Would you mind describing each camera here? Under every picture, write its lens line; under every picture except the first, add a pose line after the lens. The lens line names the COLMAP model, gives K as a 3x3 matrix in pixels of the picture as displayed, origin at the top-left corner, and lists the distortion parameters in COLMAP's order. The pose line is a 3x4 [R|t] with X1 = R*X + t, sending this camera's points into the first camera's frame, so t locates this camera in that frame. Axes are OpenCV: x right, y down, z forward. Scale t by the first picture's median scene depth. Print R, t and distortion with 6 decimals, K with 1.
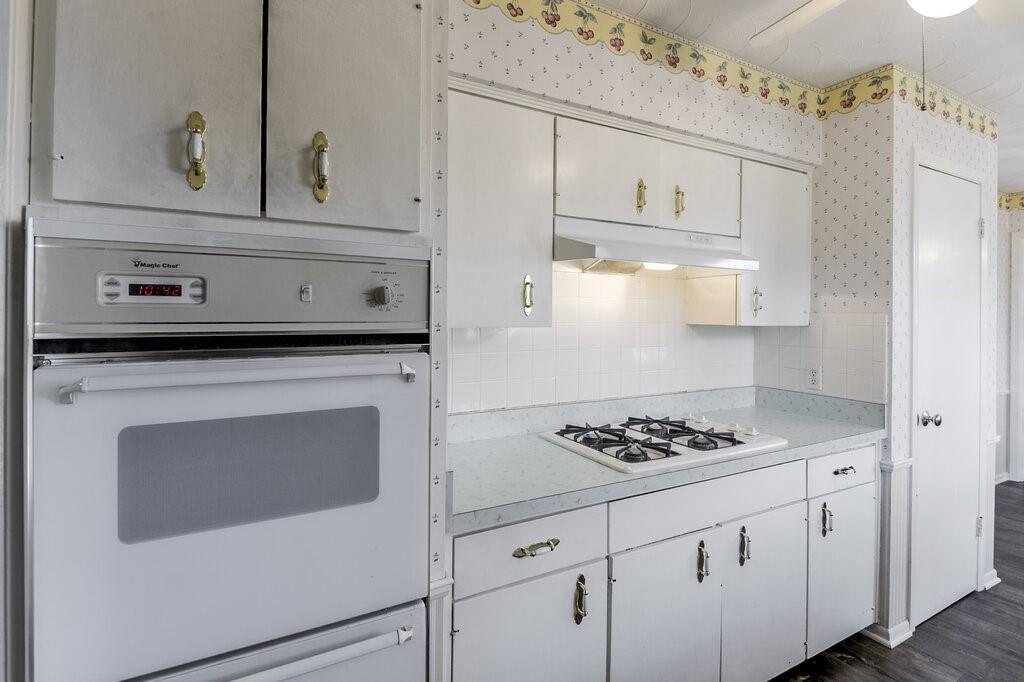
lens RADIAL K [[503.4, 0, 512.9], [0, 503.4, 313.7], [0, 0, 1]] dist [-0.003193, -0.001421]
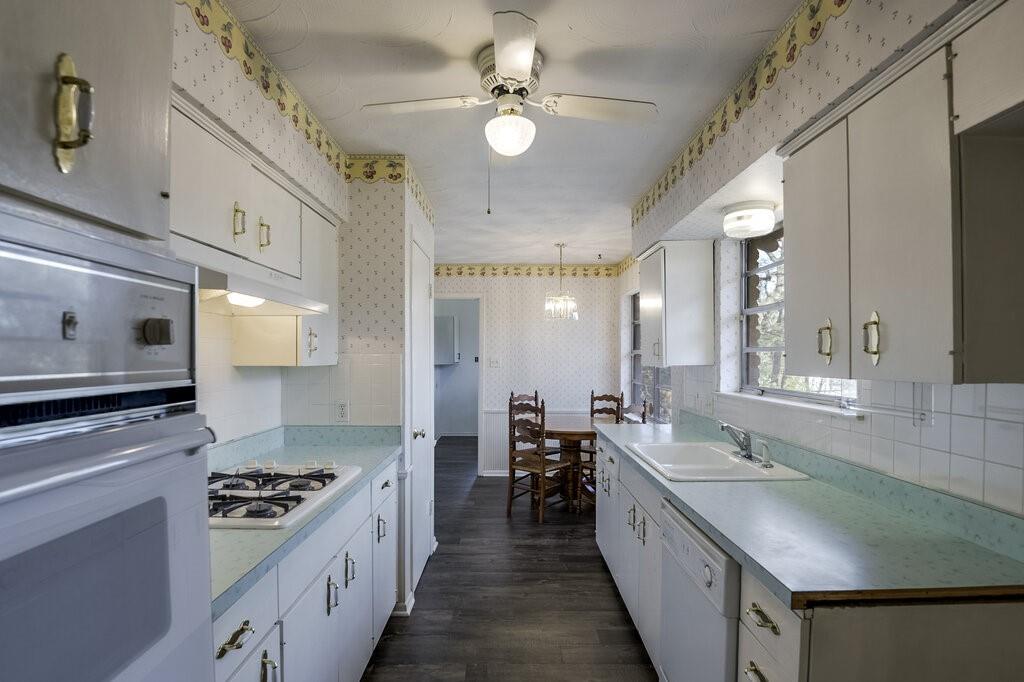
lens RADIAL K [[536.1, 0, 512.6], [0, 536.1, 356.4], [0, 0, 1]] dist [-0.029952, -0.000771]
pose [[0.487213, -0.010021, 0.873225, -0.283781], [0.004663, 0.999950, 0.008873, -0.003592], [-0.873270, -0.000251, 0.487236, 0.105996]]
